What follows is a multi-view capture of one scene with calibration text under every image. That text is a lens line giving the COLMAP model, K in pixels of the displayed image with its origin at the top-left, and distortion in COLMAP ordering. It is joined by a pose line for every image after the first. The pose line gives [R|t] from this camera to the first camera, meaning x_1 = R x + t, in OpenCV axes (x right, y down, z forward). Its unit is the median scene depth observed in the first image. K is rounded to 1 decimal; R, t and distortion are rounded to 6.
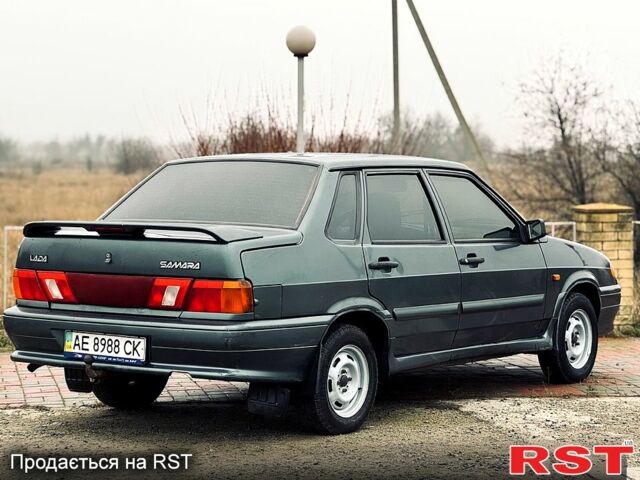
lens RADIAL K [[1754.2, 0, 320.0], [0, 1754.2, 240.0], [0, 0, 1]] dist [-0.479856, 14.420256]
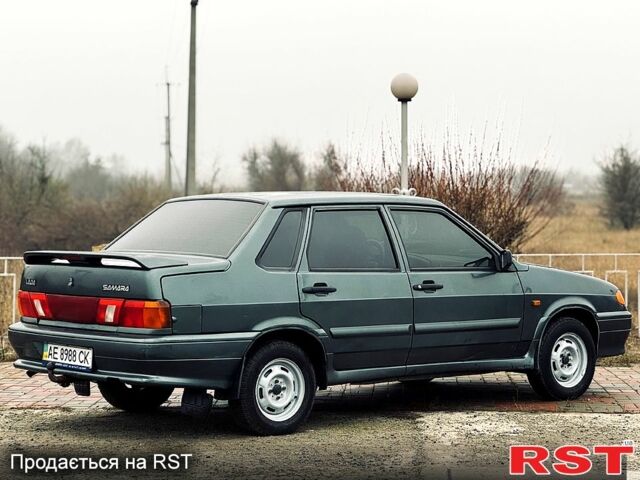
lens RADIAL K [[1754.2, 0, 320.0], [0, 1754.2, 240.0], [0, 0, 1]] dist [-0.479856, 14.420256]
pose [[0.969397, -0.000821, -0.245498, 0.330490], [-0.003571, 0.999841, -0.017445, 0.001850], [0.245474, 0.017788, 0.969240, -0.116163]]
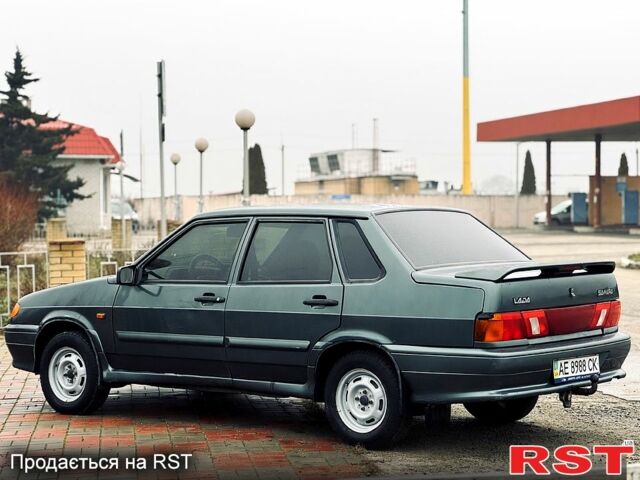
lens RADIAL K [[1496.4, 0, 320.0], [0, 1496.4, 240.0], [0, 0, 1]] dist [0.125109, 1.006105]
pose [[0.055364, -0.026318, 0.998119, -1.115377], [0.050714, 0.998436, 0.023513, -0.056122], [-0.997177, 0.049317, 0.056612, 1.085579]]
